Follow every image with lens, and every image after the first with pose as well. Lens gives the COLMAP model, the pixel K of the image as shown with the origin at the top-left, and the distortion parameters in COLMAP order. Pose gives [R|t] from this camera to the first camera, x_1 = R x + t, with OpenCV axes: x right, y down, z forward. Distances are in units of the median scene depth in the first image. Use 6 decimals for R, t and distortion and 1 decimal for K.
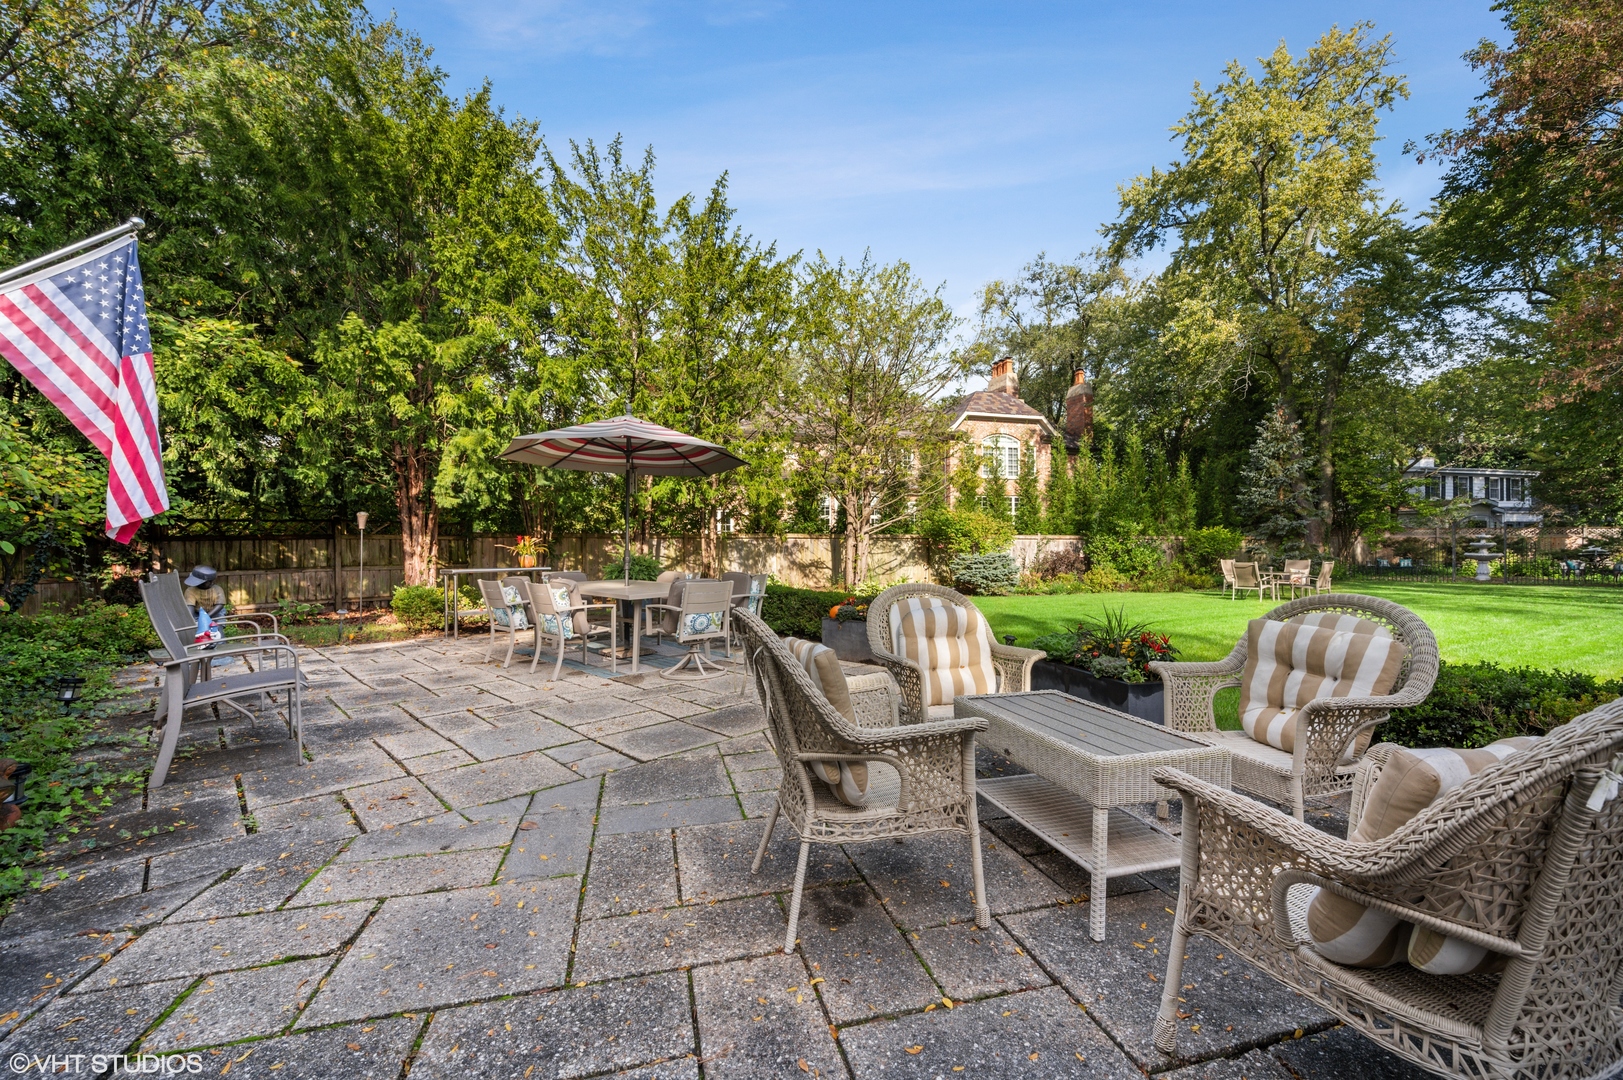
lens RADIAL K [[631.3, 0, 811.5], [0, 631.3, 540.0], [0, 0, 1]] dist [-0.000326, -0.000010]
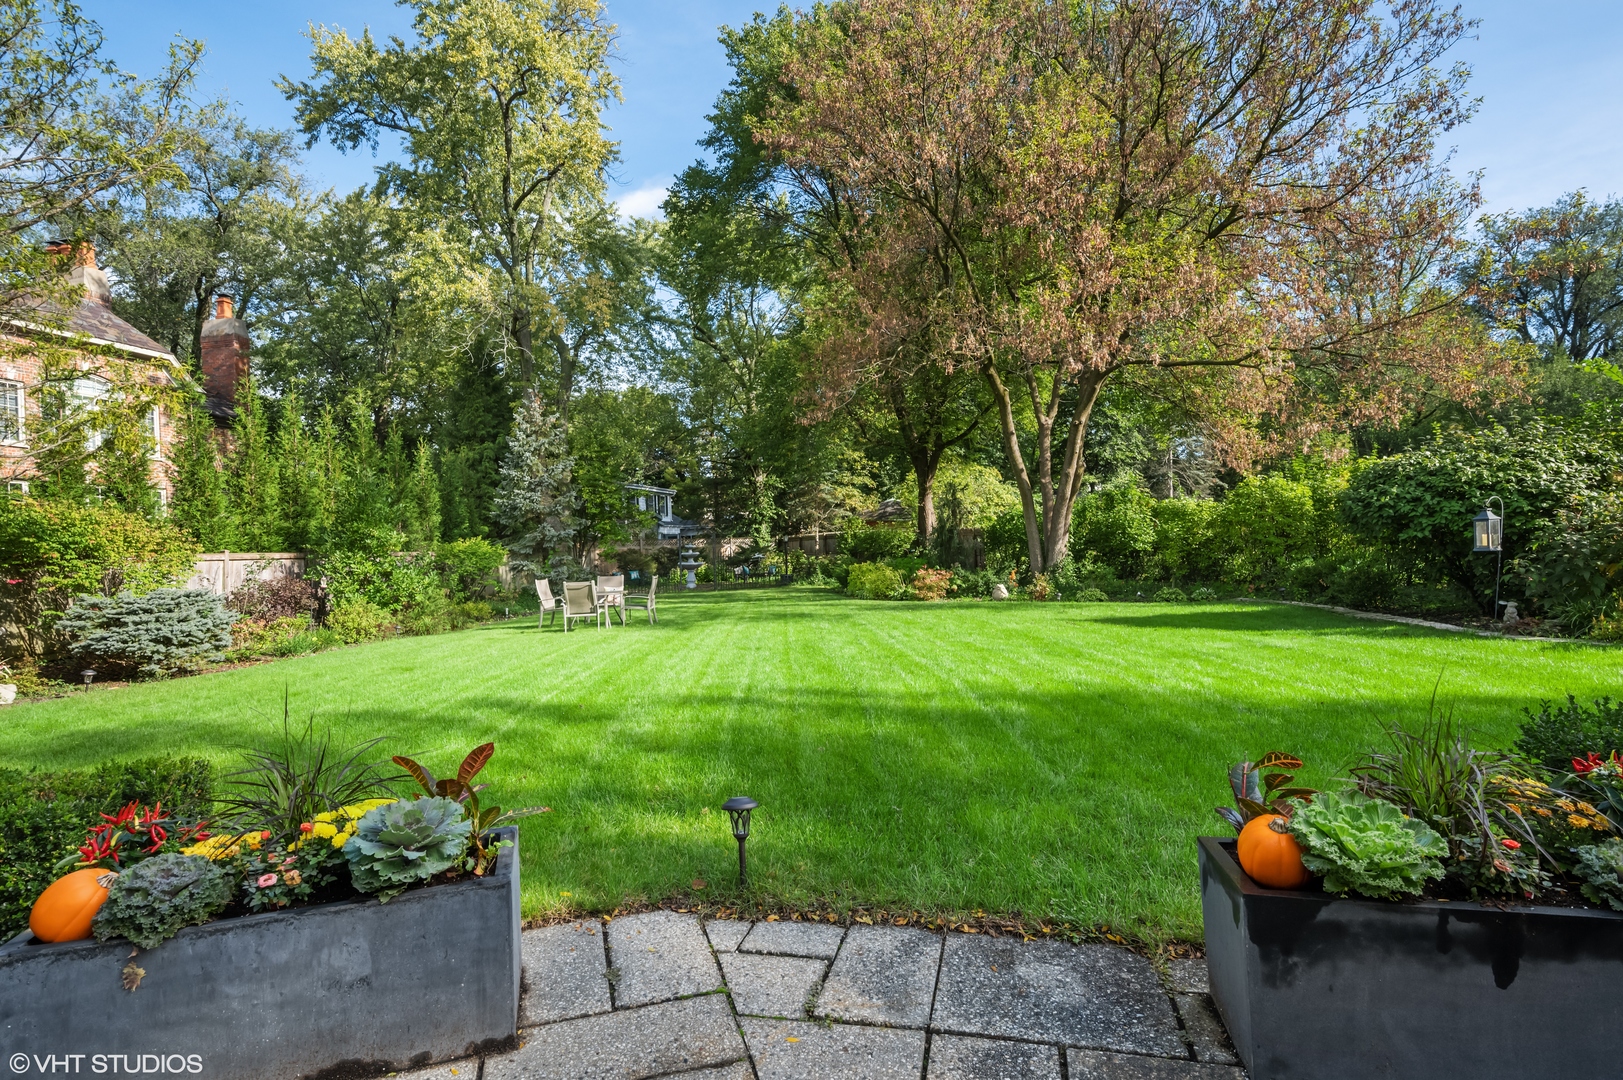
lens RADIAL K [[806.0, 0, 811.5], [0, 806.0, 540.0], [0, 0, 1]] dist [0.004878, 0.000534]
pose [[0.476134, -0.005256, 0.879357, -0.023229], [0.027902, 0.999569, -0.009134, 0.001323], [-0.878930, 0.028885, 0.476075, 0.176294]]
